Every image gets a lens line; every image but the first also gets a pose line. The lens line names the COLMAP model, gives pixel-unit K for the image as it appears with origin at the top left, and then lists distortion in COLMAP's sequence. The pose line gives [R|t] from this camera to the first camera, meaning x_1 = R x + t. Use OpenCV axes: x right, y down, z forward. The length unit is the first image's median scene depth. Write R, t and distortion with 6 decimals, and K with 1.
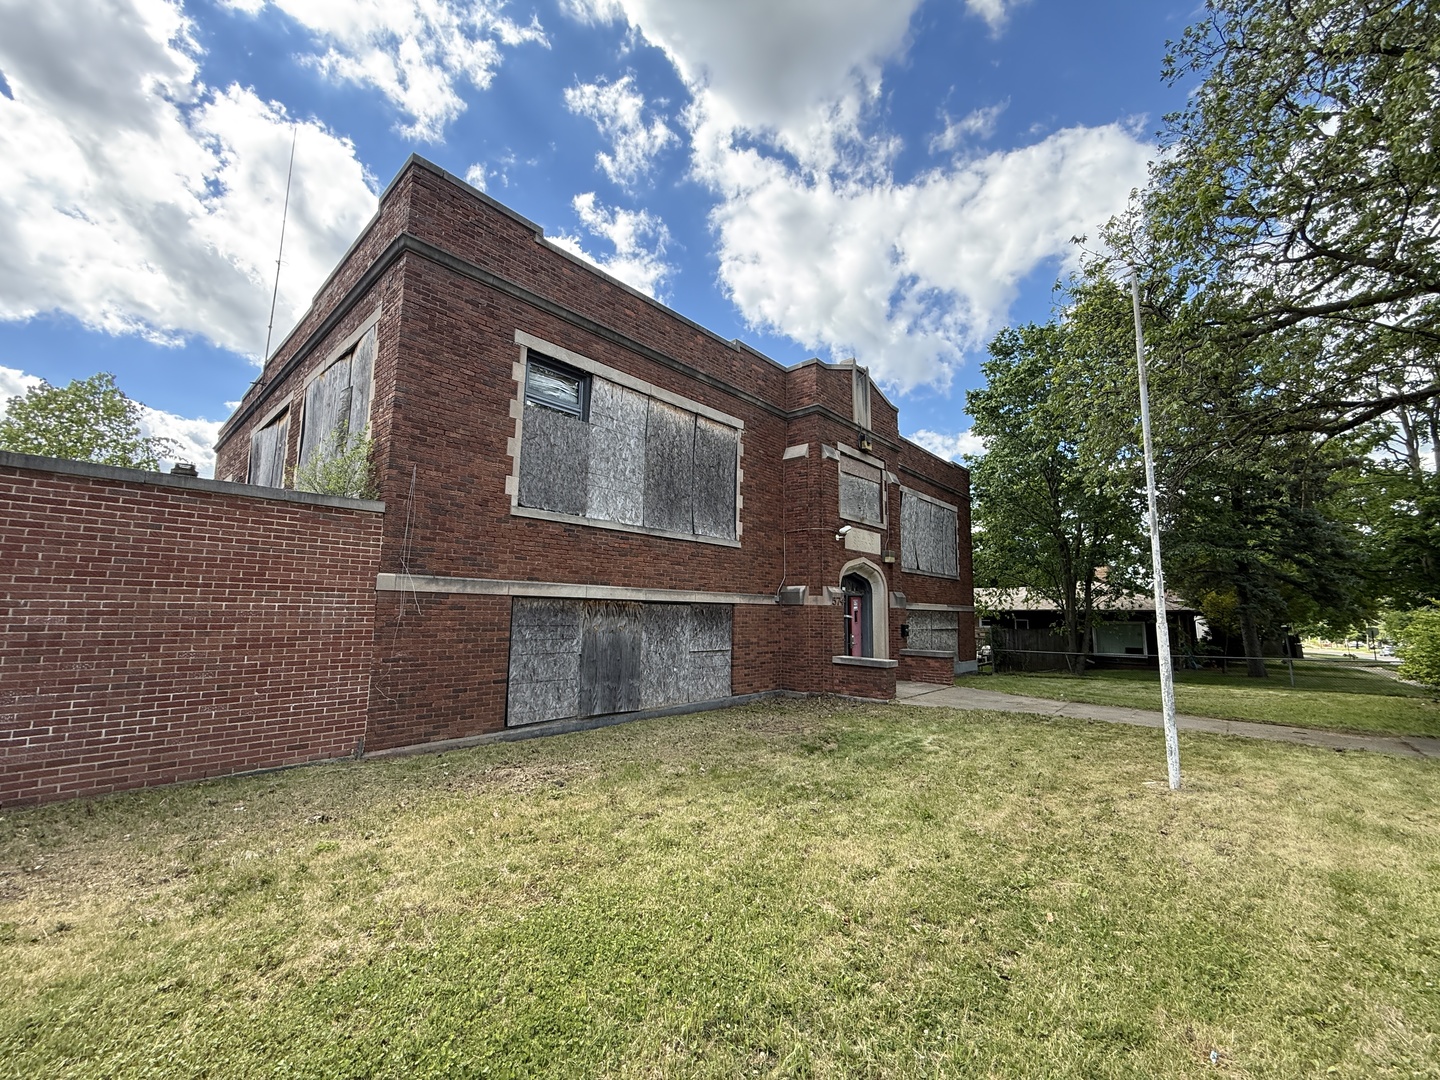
lens RADIAL K [[575.2, 0, 720.0], [0, 575.2, 540.0], [0, 0, 1]] dist [0.000080, -0.000054]
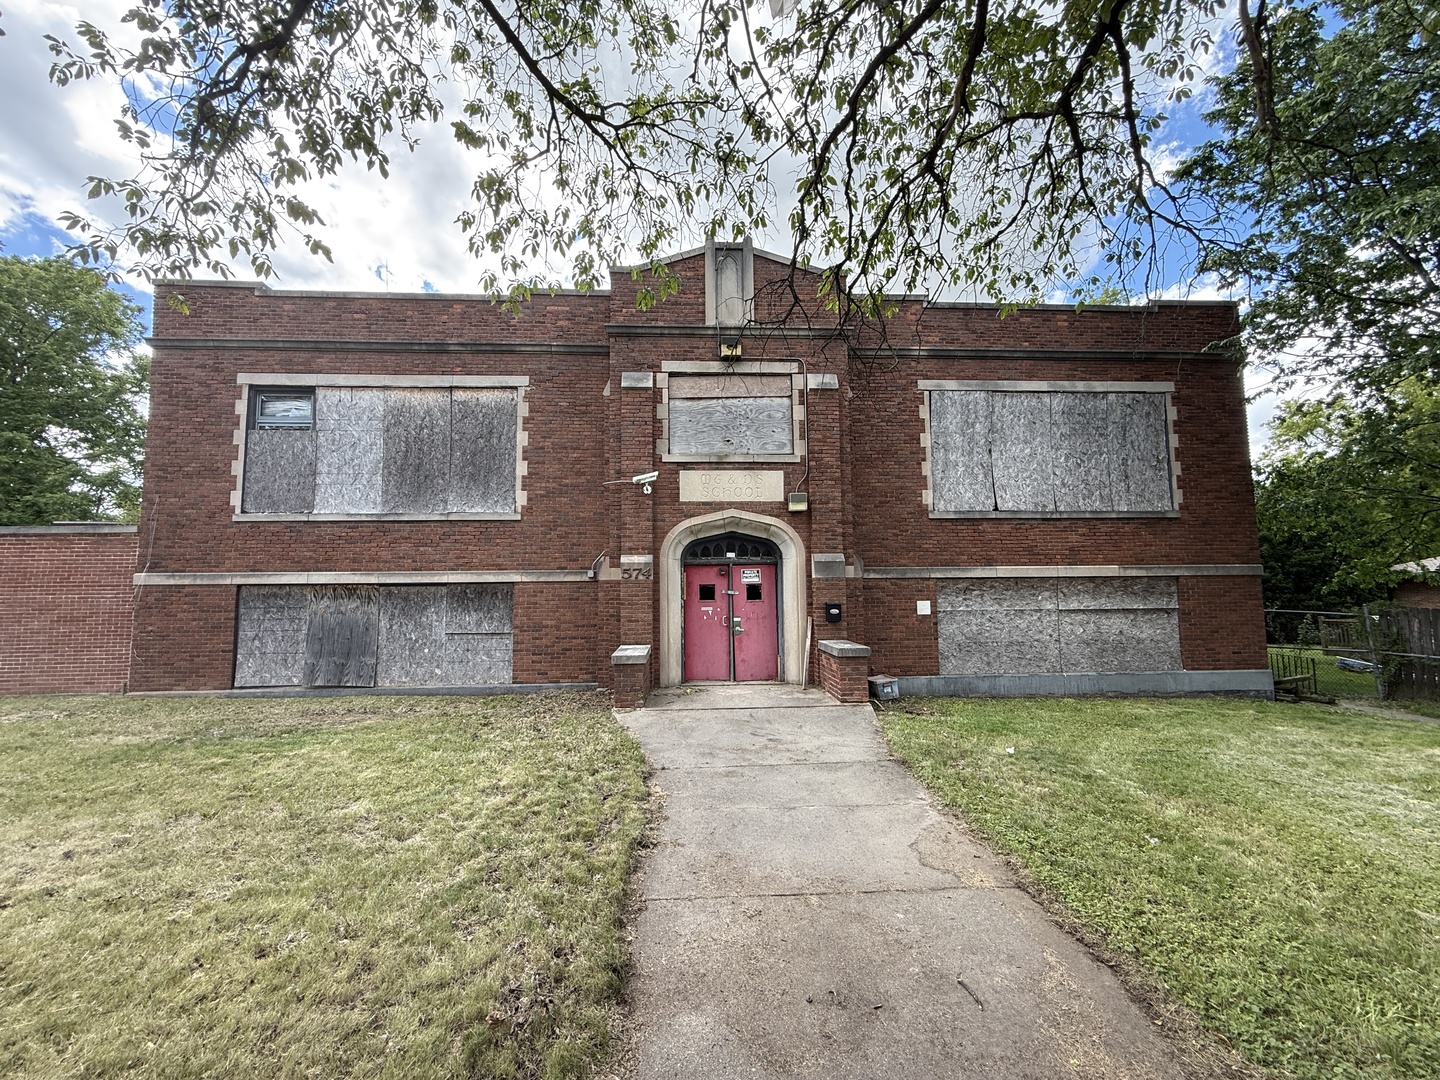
lens RADIAL K [[575.2, 0, 720.0], [0, 575.2, 540.0], [0, 0, 1]] dist [0.000080, -0.000054]
pose [[0.705972, -0.085397, -0.703073, 1.034786], [0.110180, 0.993861, -0.010082, 0.103583], [0.699617, -0.070347, 0.711046, 0.680070]]
